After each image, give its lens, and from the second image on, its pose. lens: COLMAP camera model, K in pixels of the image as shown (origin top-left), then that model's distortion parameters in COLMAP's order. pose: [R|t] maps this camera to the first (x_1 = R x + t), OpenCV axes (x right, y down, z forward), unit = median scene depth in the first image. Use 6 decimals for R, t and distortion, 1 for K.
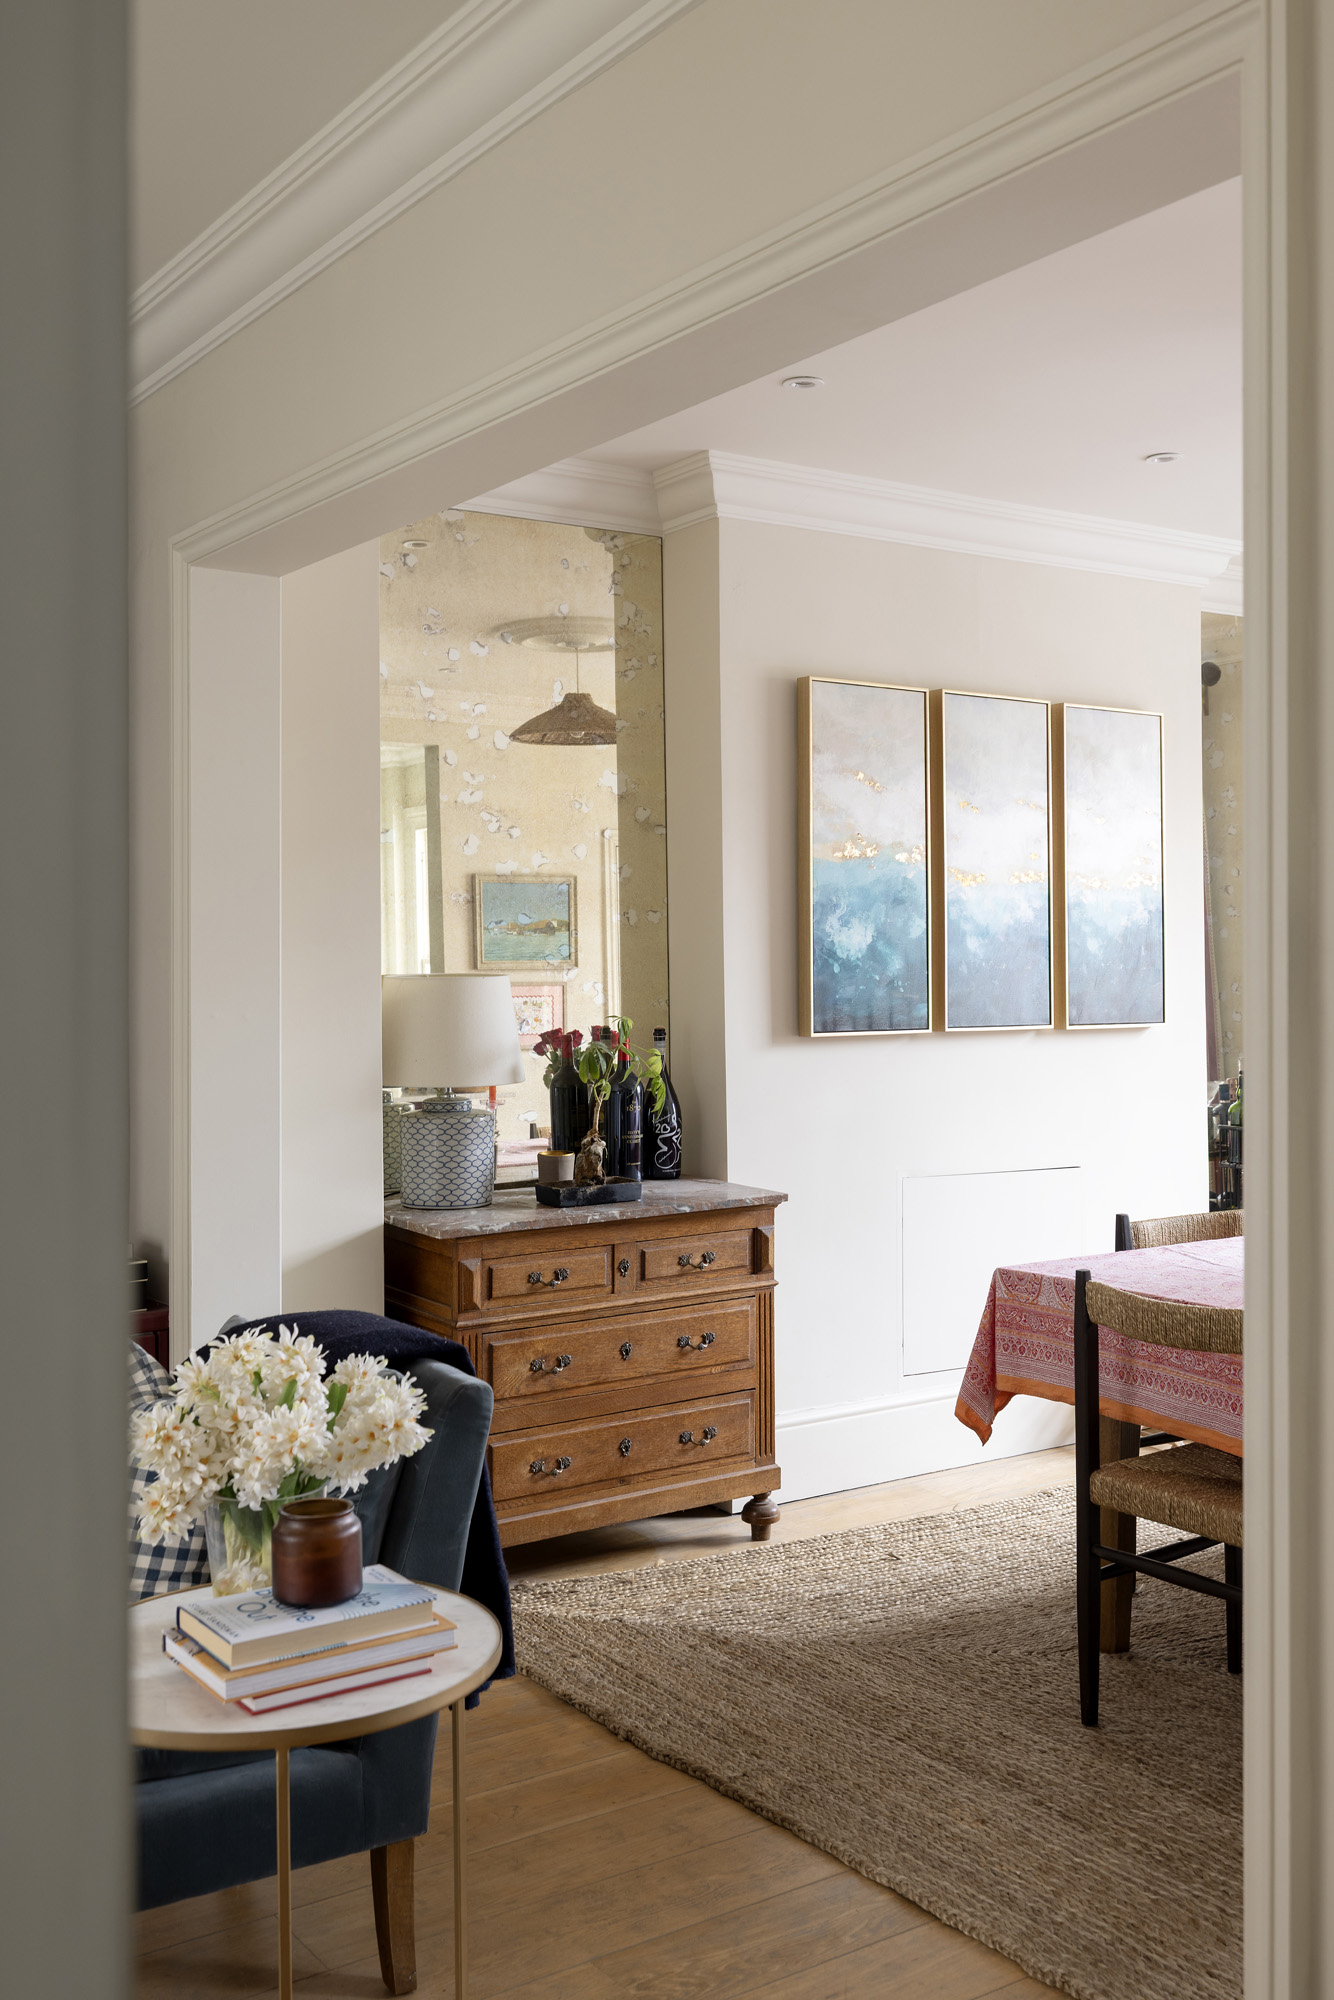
lens RADIAL K [[1904.5, 0, 661.5], [0, 1904.5, 979.5], [0, 0, 1]] dist [0.061860, 0.000611]
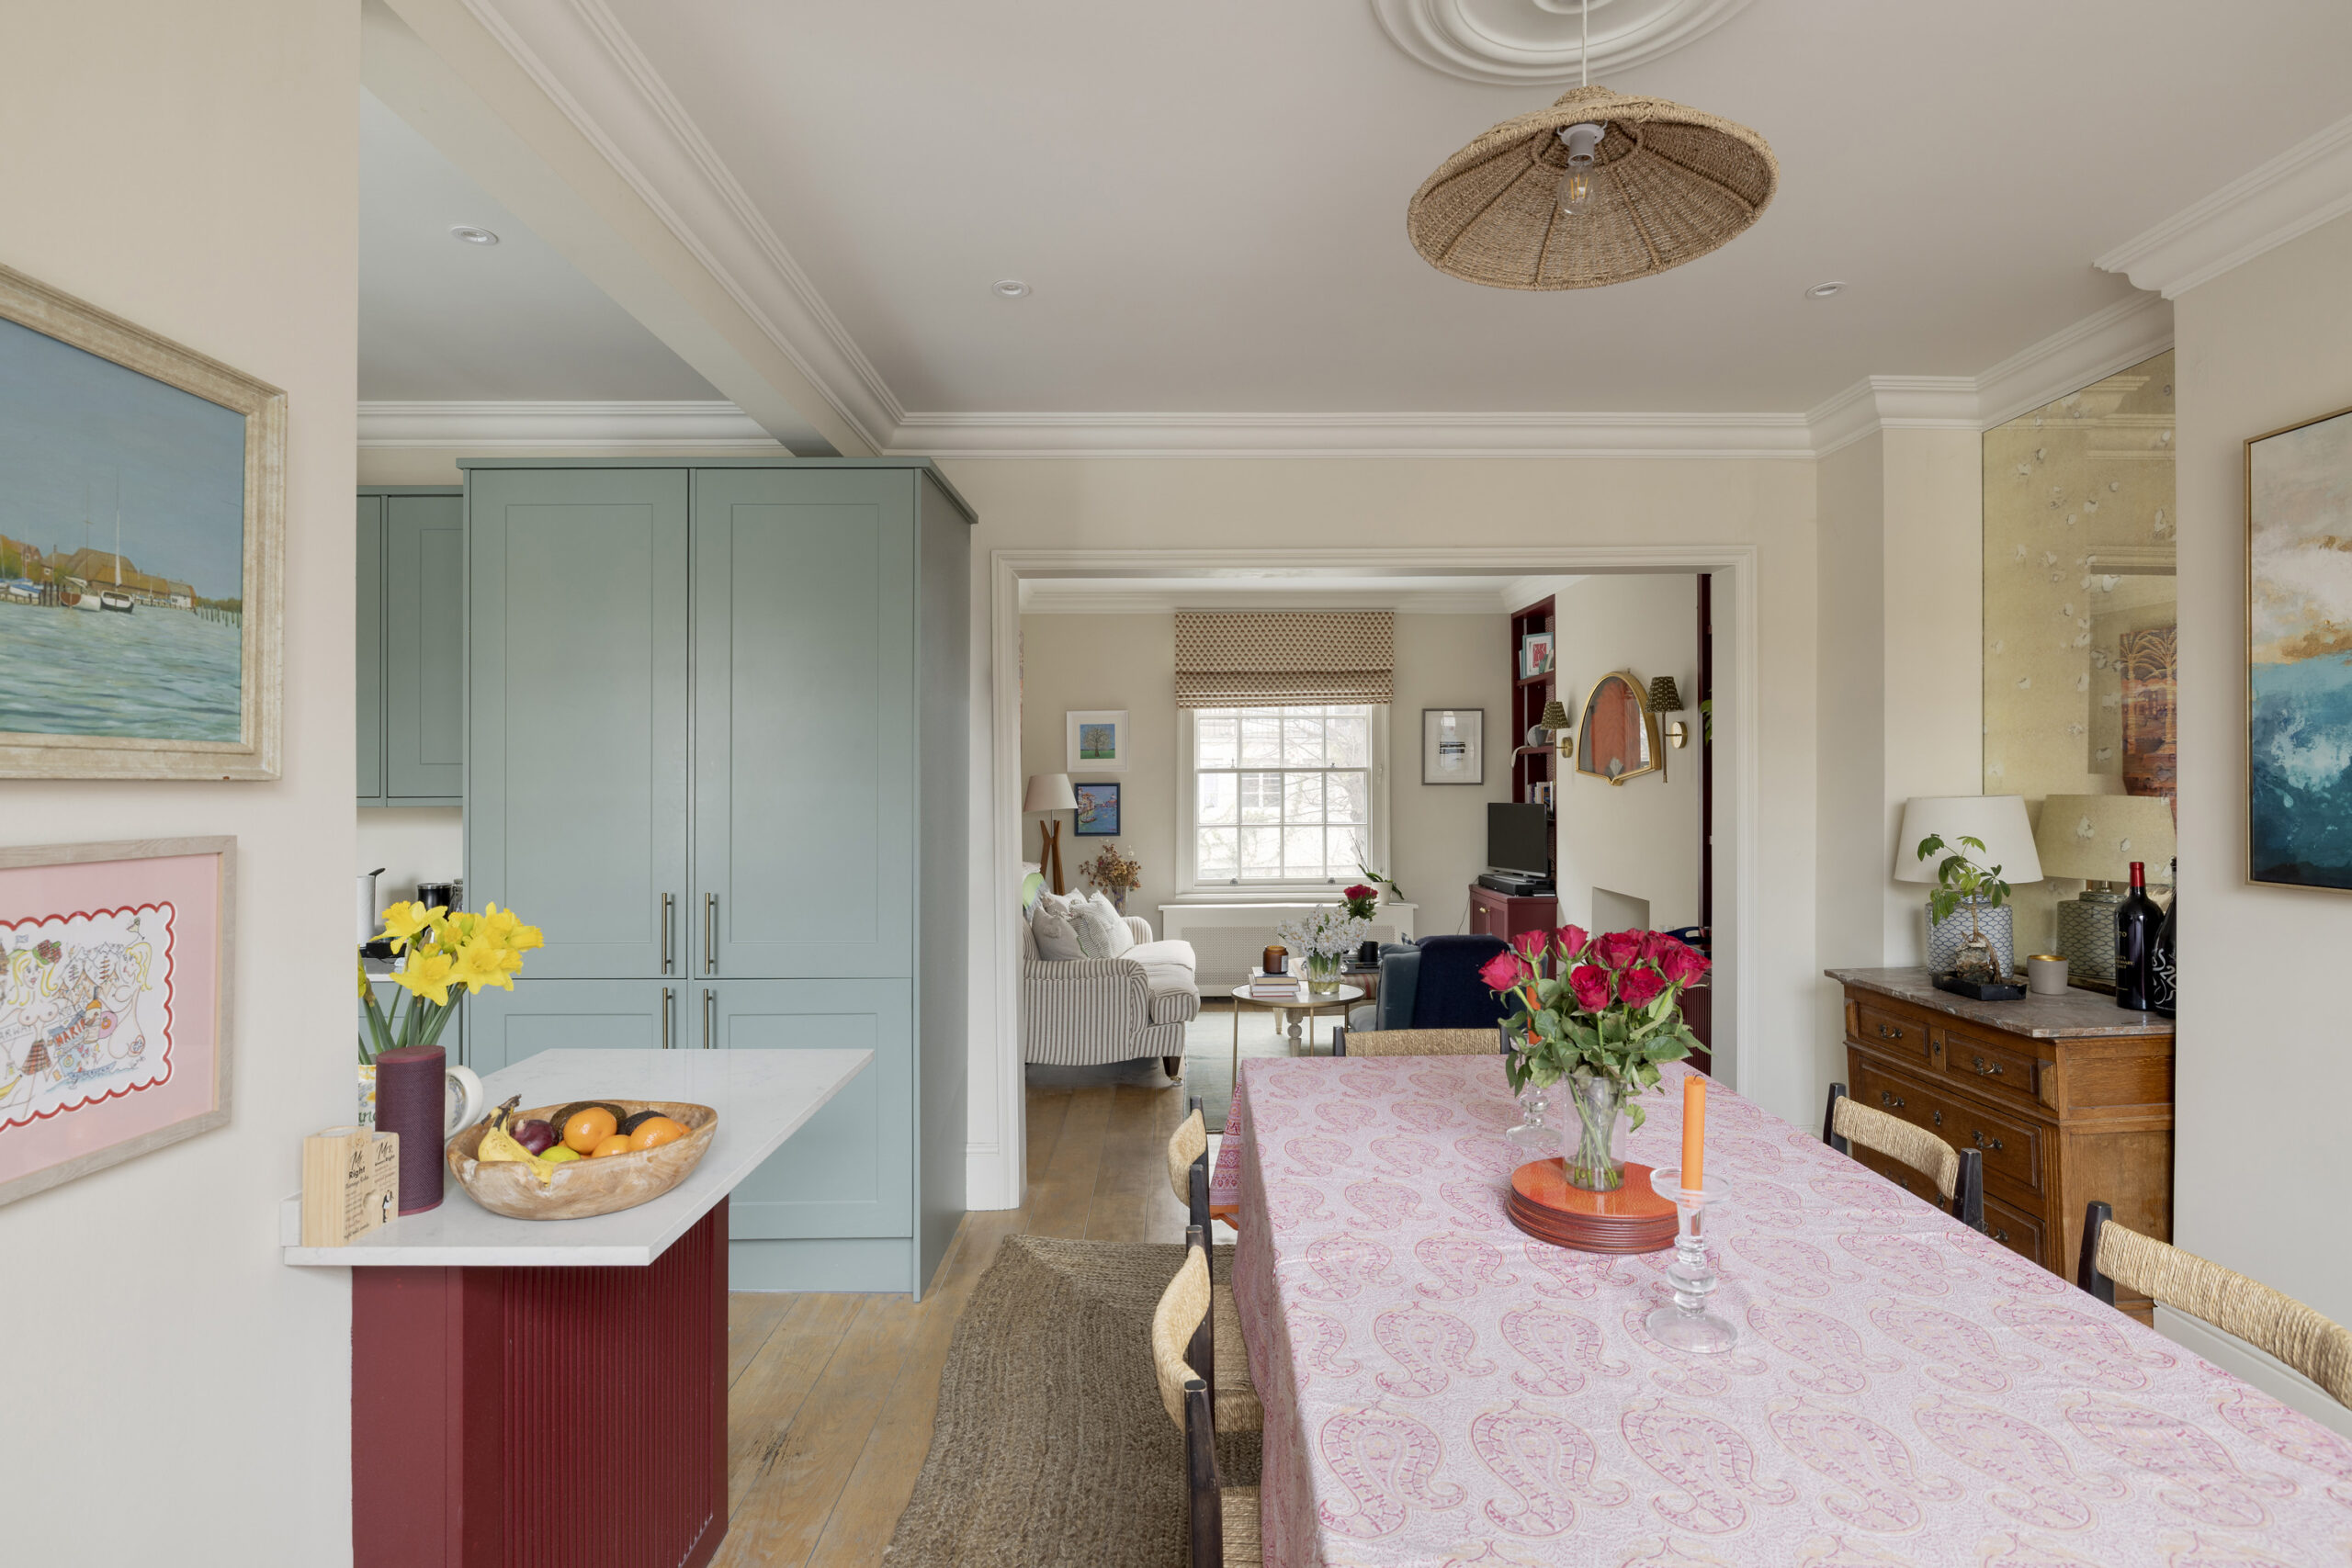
lens RADIAL K [[1198.4, 0, 1176.0], [0, 1198.4, 784.0], [0, 0, 1]] dist [0.000338, -0.000174]
pose [[-0.568382, 0.017635, -0.822576, 0.755464], [0.007293, 0.999839, 0.016397, -0.024277], [0.822733, 0.003321, -0.568419, 0.913648]]
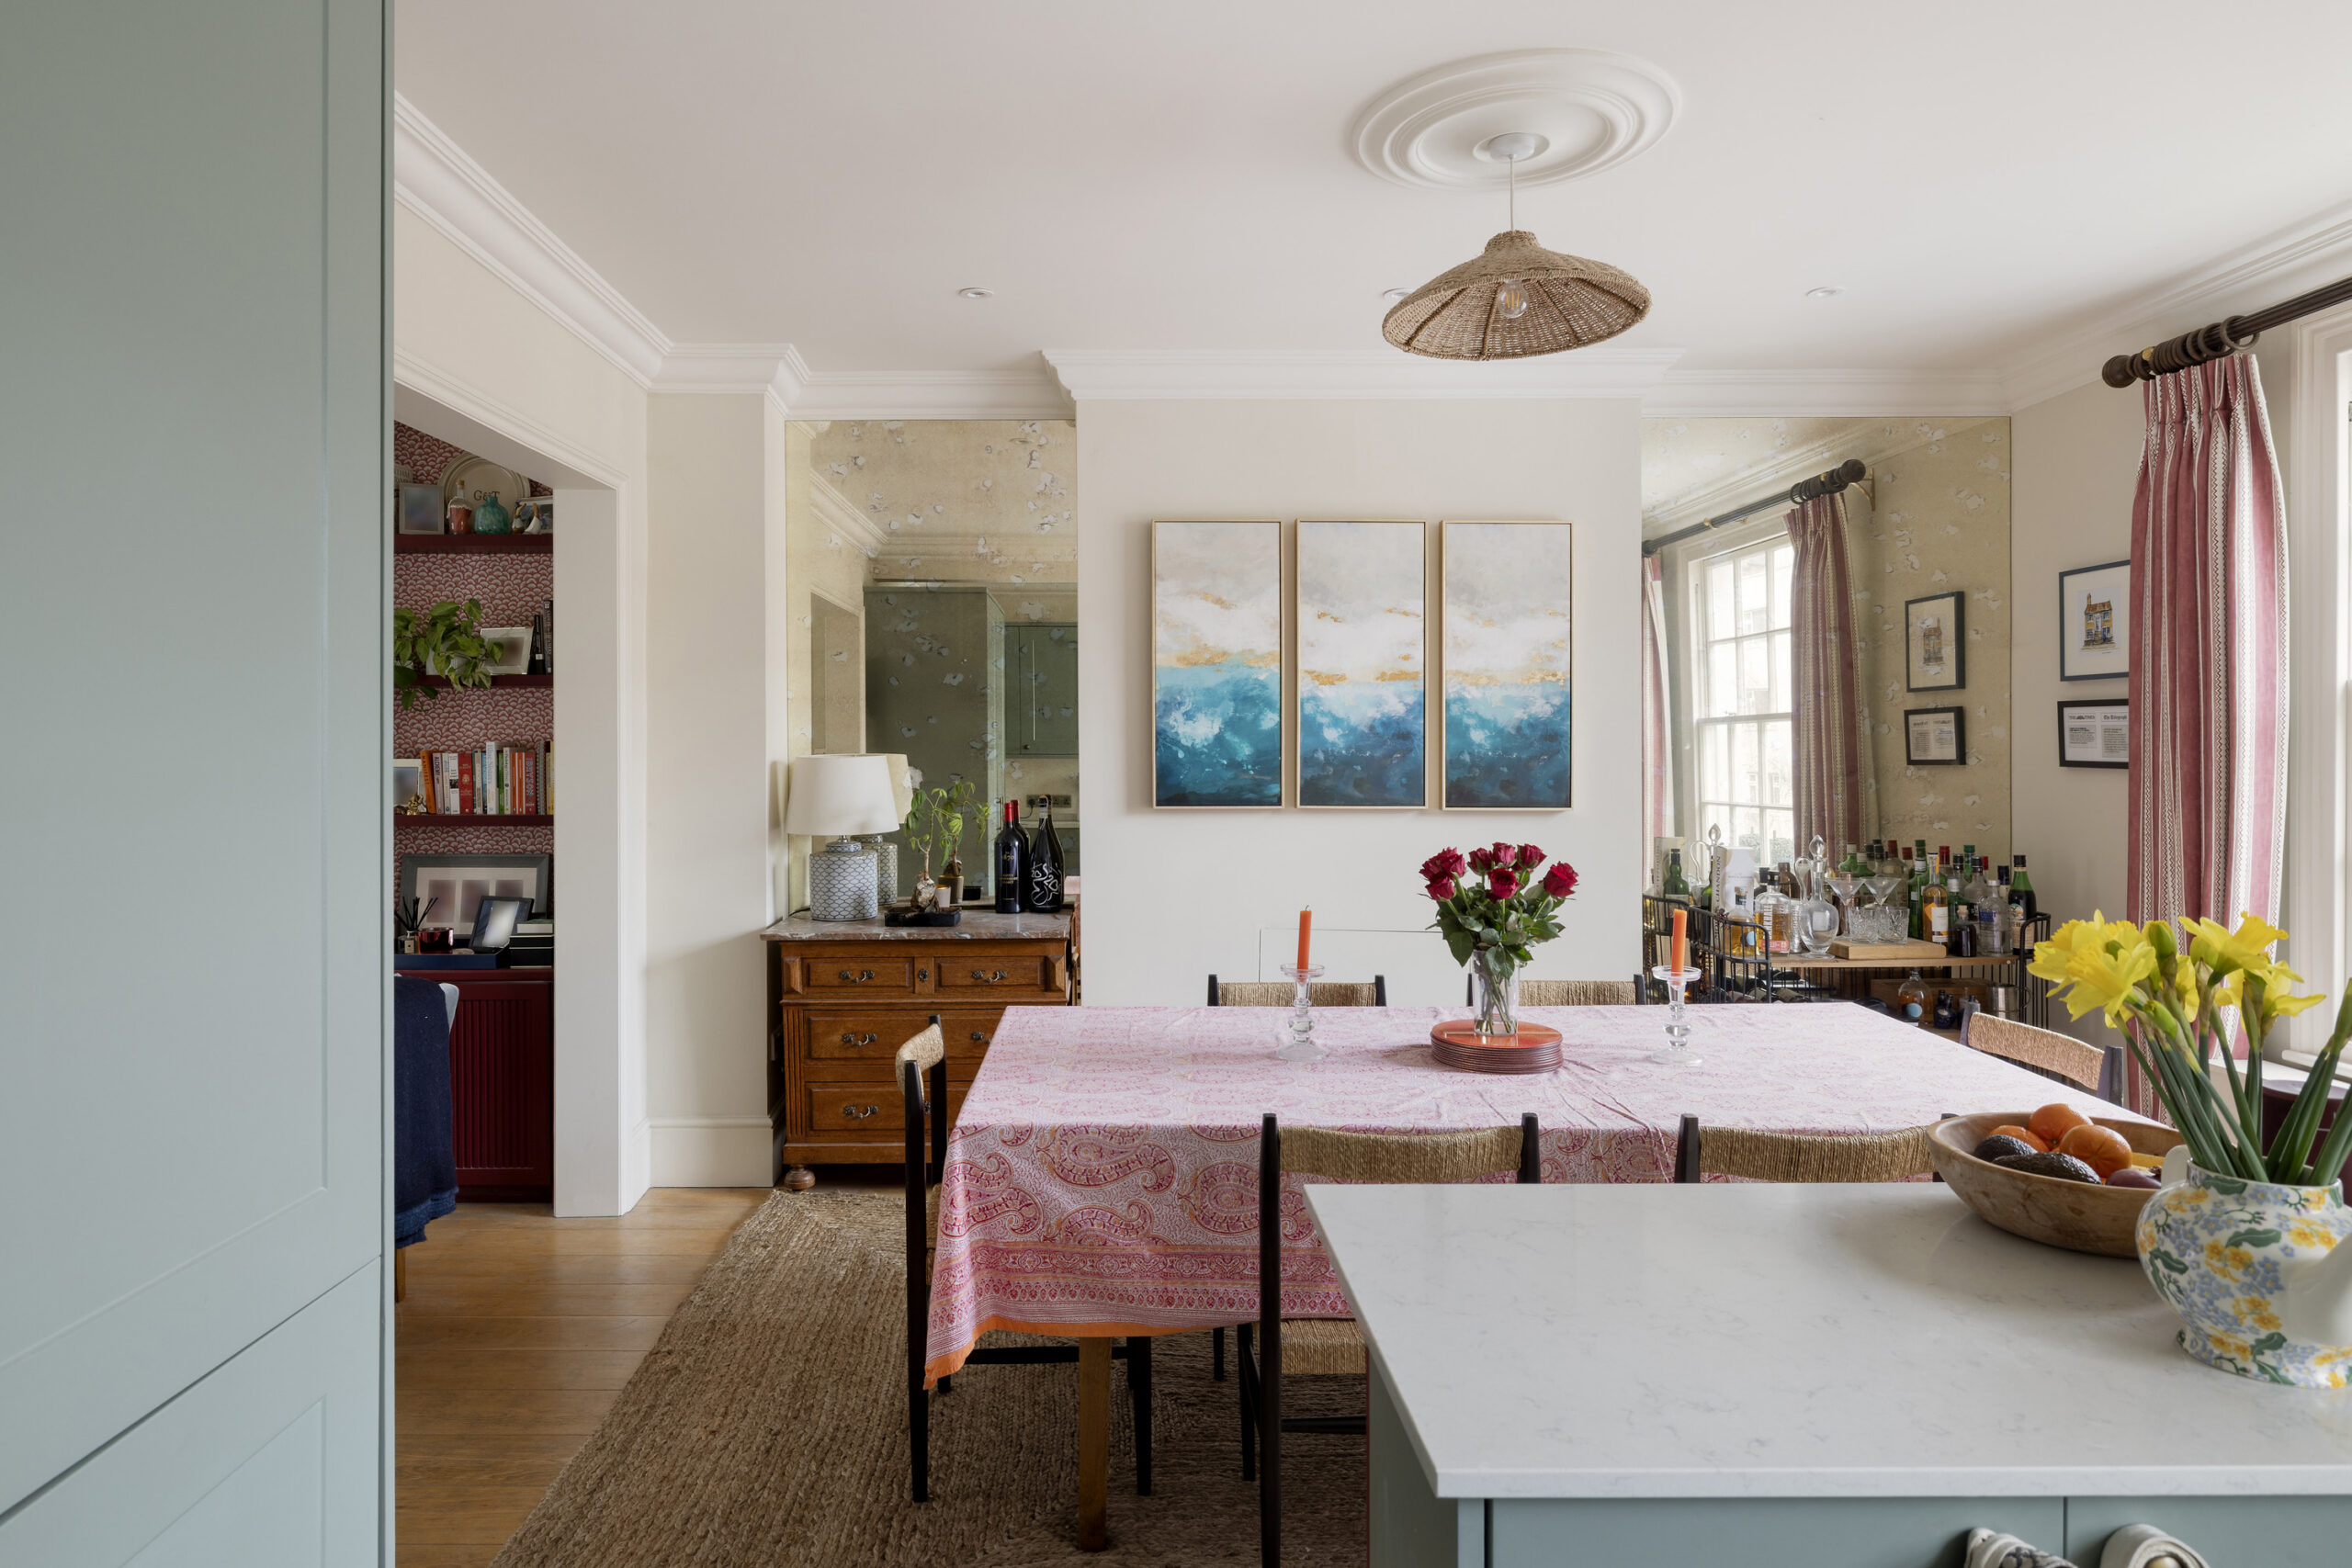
lens RADIAL K [[1351.9, 0, 1176.0], [0, 1351.9, 784.0], [0, 0, 1]] dist [-0.006352, -0.000475]
pose [[0.835693, 0.029511, -0.548403, 0.575581], [-0.011234, 0.999265, 0.036653, -0.018702], [0.549081, -0.024470, 0.835411, 0.269002]]
